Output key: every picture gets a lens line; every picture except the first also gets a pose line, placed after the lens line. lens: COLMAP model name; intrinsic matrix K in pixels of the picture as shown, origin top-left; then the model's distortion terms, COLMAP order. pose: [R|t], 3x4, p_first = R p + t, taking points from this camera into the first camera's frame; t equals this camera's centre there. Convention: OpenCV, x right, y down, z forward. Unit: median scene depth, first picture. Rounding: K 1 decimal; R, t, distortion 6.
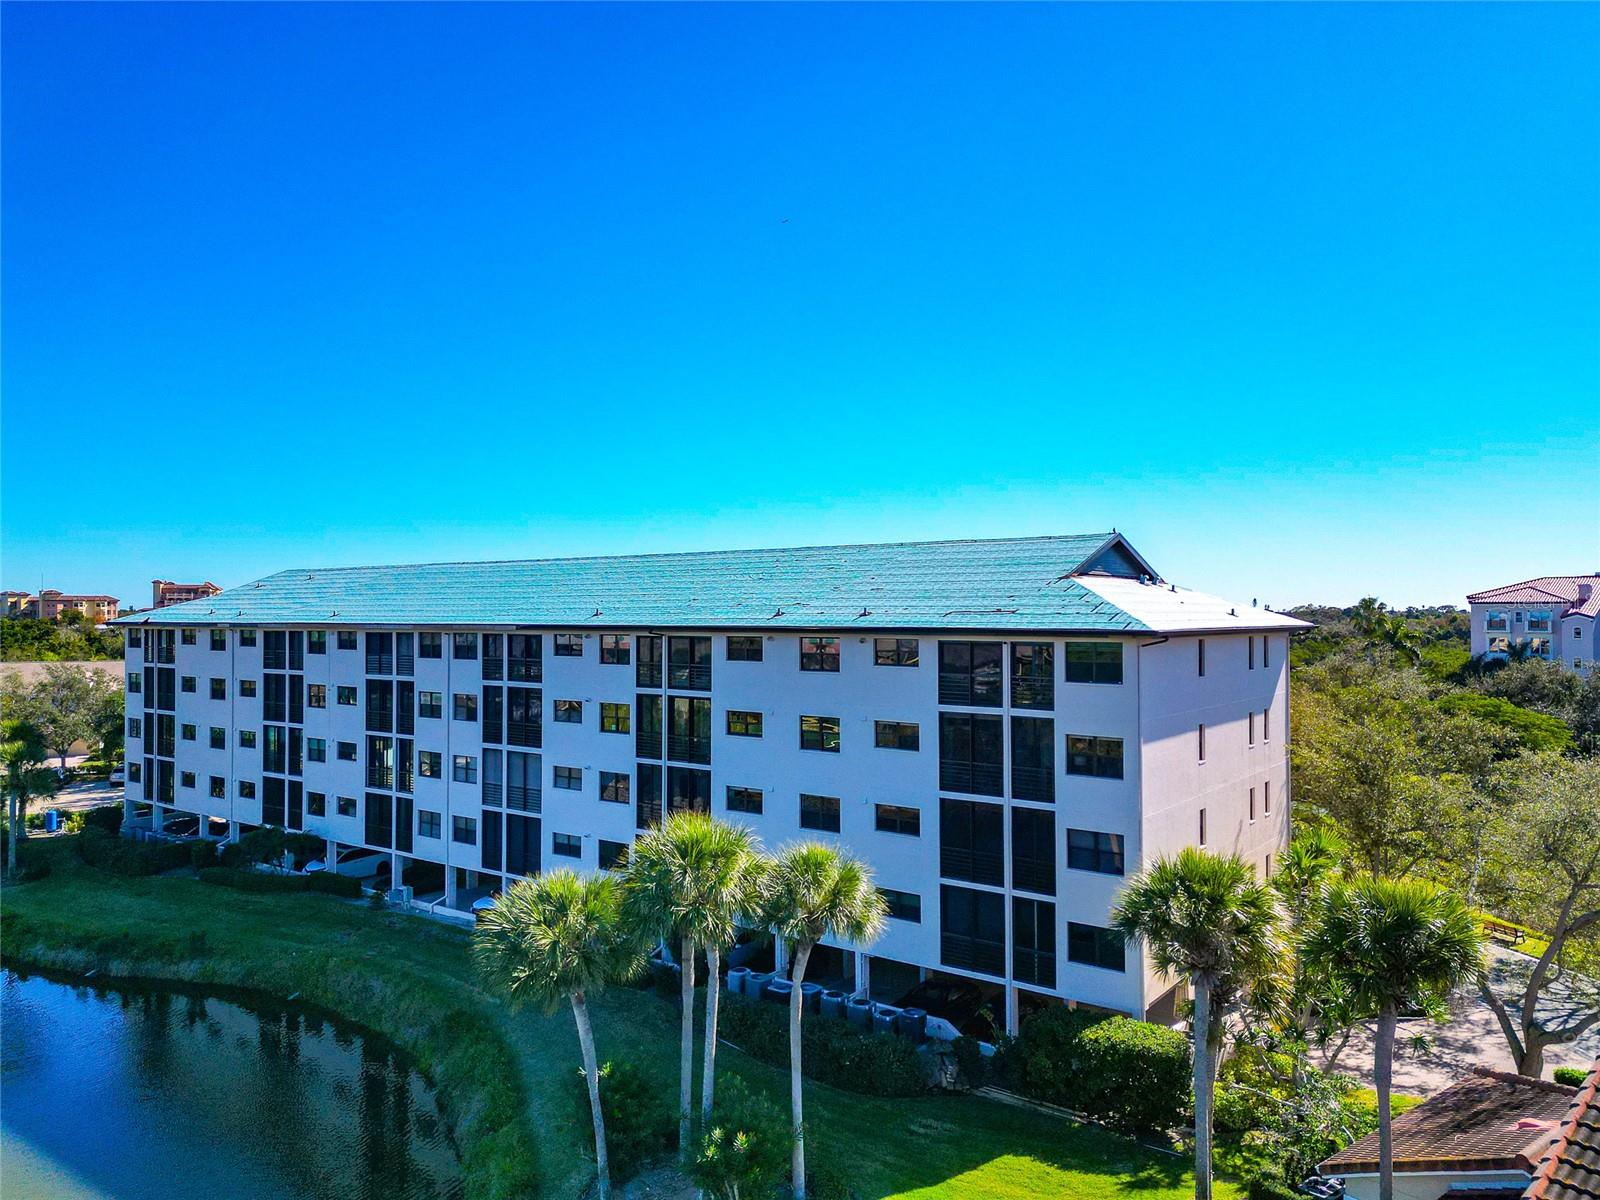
lens RADIAL K [[1128.2, 0, 803.6], [0, 1128.2, 605.1], [0, 0, 1]] dist [0.069461, -0.064883]
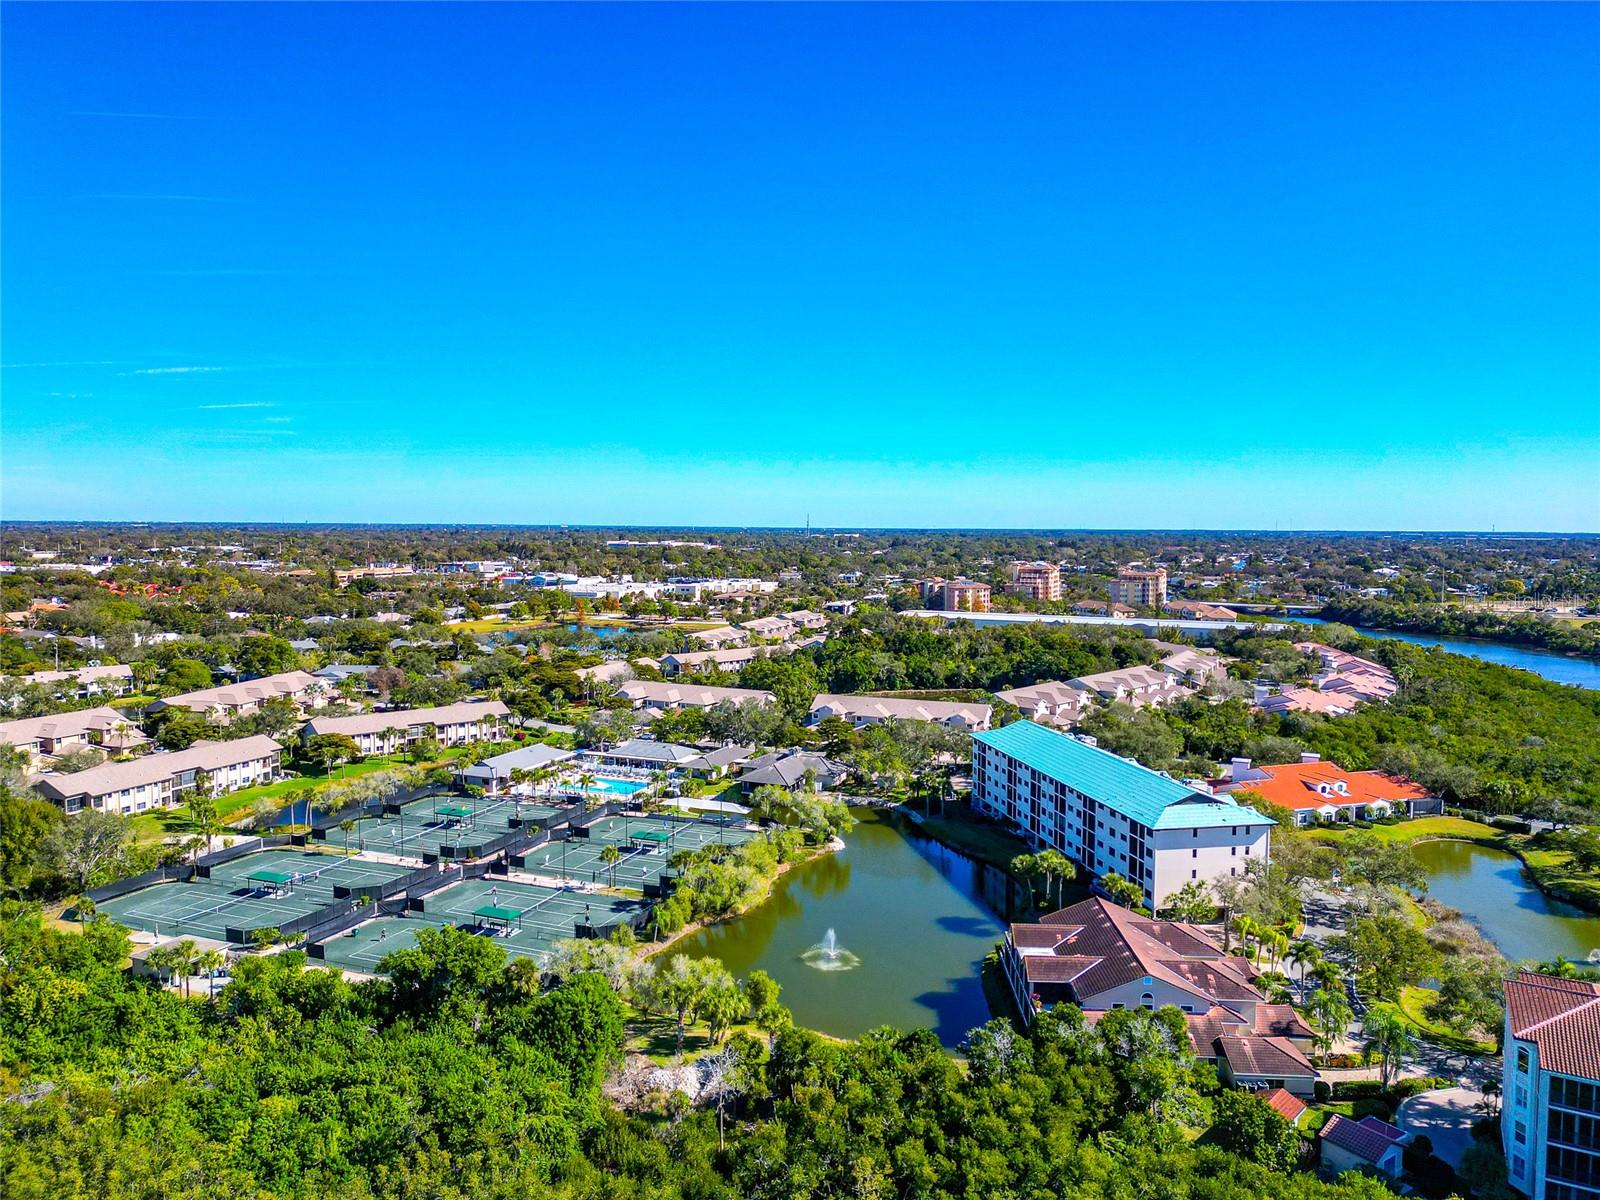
lens RADIAL K [[1128.2, 0, 787.2], [0, 1128.2, 602.8], [0, 0, 1]] dist [0.069461, -0.064883]
pose [[0.751198, 0.051374, -0.658075, 1.382476], [-0.003299, 0.997246, 0.074086, -0.779757], [0.660069, -0.053482, 0.749299, -2.157232]]
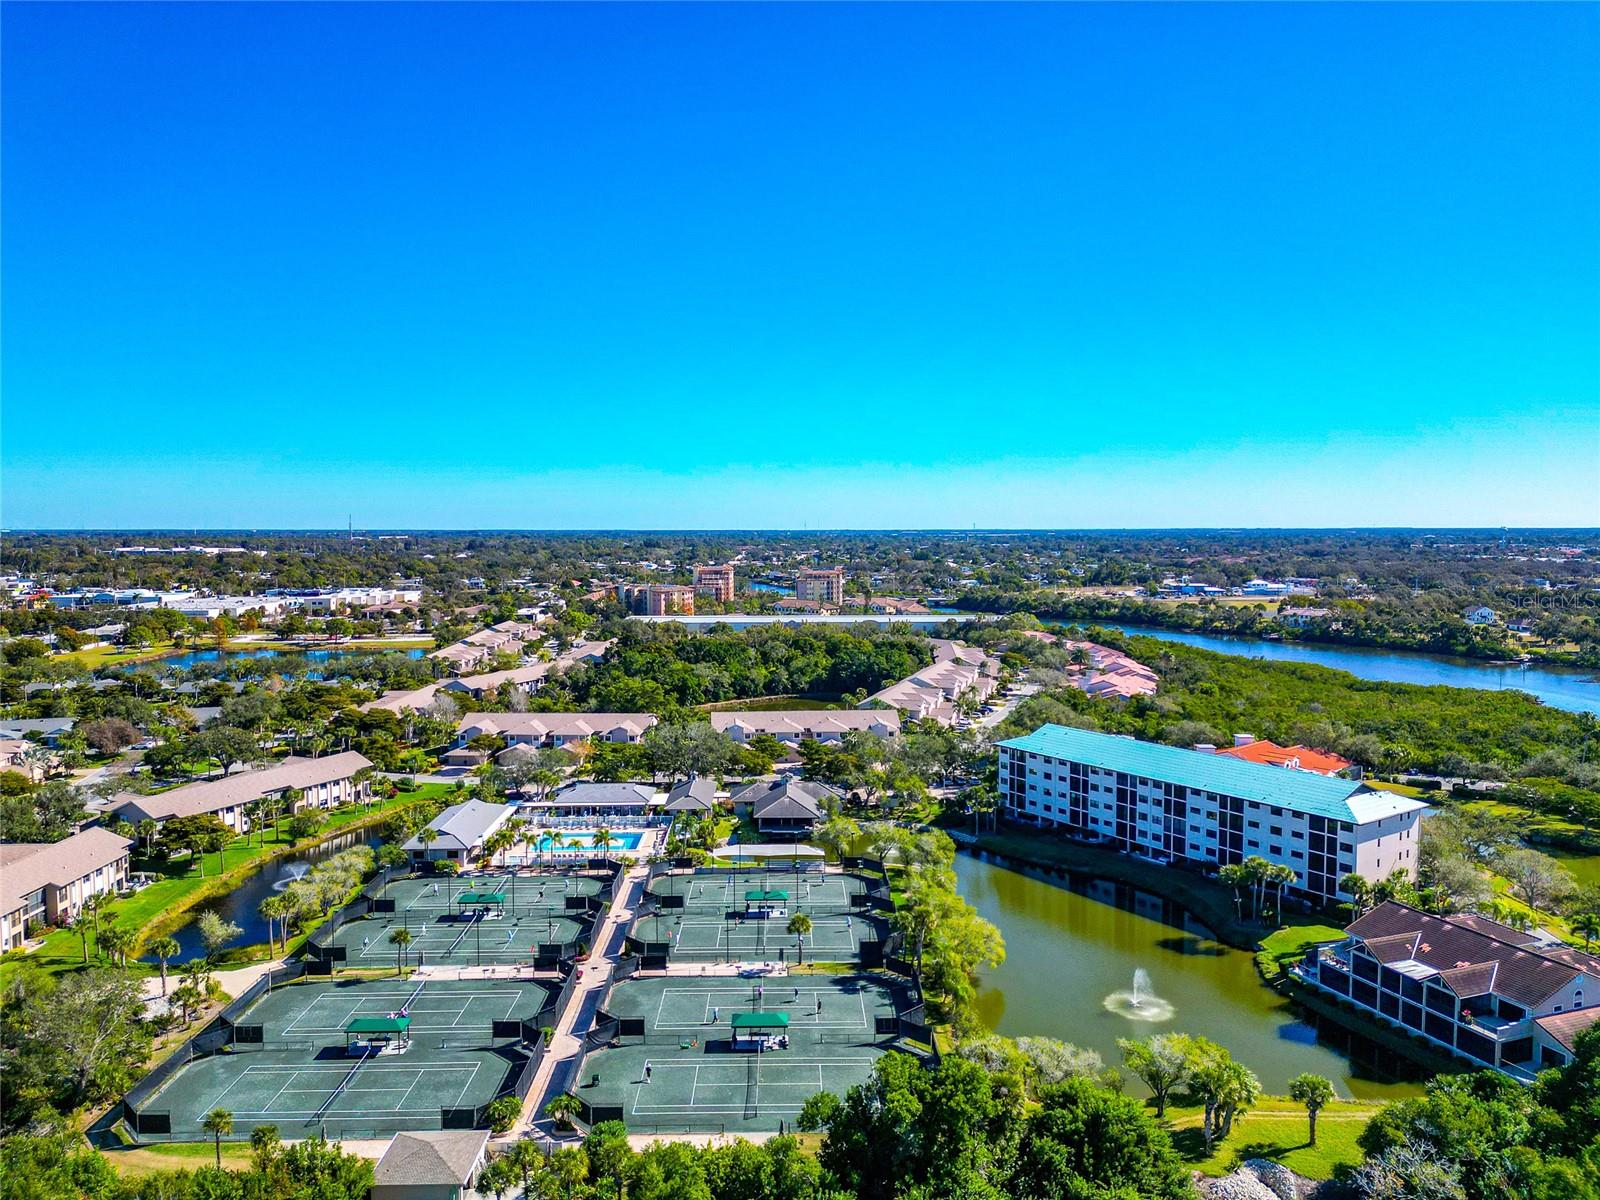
lens RADIAL K [[1128.2, 0, 790.7], [0, 1128.2, 601.1], [0, 0, 1]] dist [0.069461, -0.064883]
pose [[0.950533, 0.018453, -0.310076, -0.303052], [0.004242, 0.997370, 0.072359, -0.792921], [0.310596, -0.070095, 0.947954, -2.639076]]
